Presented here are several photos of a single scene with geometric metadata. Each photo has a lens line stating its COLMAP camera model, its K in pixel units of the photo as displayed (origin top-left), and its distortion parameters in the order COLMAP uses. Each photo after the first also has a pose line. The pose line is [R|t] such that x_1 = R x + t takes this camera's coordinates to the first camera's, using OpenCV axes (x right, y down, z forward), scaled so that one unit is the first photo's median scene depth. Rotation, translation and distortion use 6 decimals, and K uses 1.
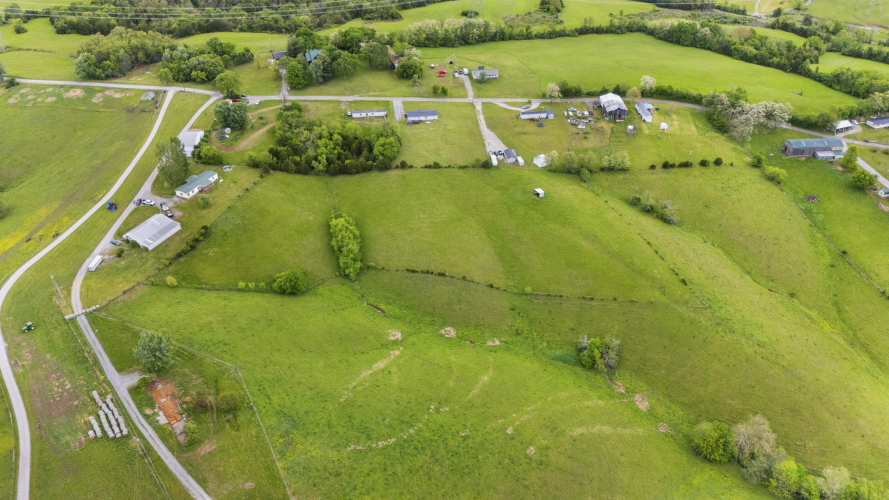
lens RADIAL K [[652.4, 0, 449.0], [0, 652.4, 250.7], [0, 0, 1]] dist [0.075392, -0.077995]
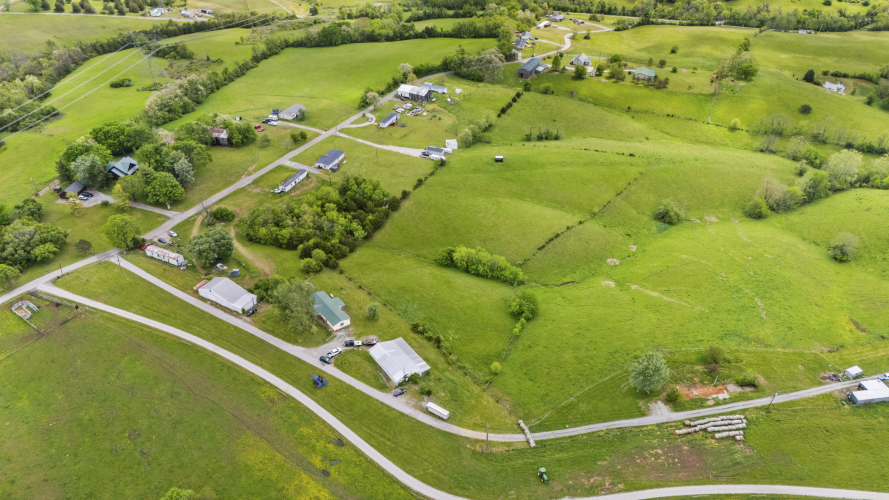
lens RADIAL K [[652.4, 0, 449.0], [0, 652.4, 250.7], [0, 0, 1]] dist [0.075392, -0.077995]
pose [[0.487254, -0.488142, 0.724086, -0.918825], [0.518314, 0.828987, 0.210075, -0.272261], [-0.702804, 0.272944, 0.656938, 0.392371]]
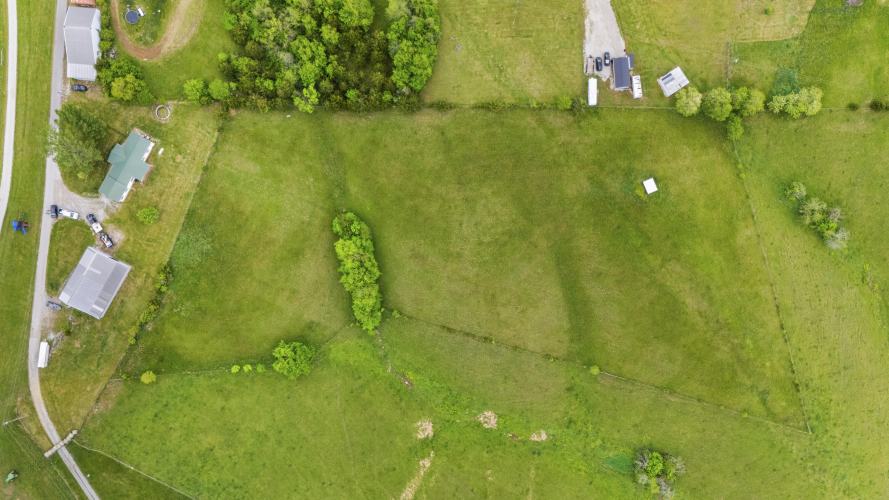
lens RADIAL K [[730.8, 0, 444.5], [0, 730.8, 250.0], [0, 0, 1]] dist [0.046290, -0.005554]
pose [[0.997234, 0.073522, -0.010865, -0.058245], [-0.034650, 0.589270, 0.807193, -0.711594], [0.065748, -0.804584, 0.590188, 0.566255]]
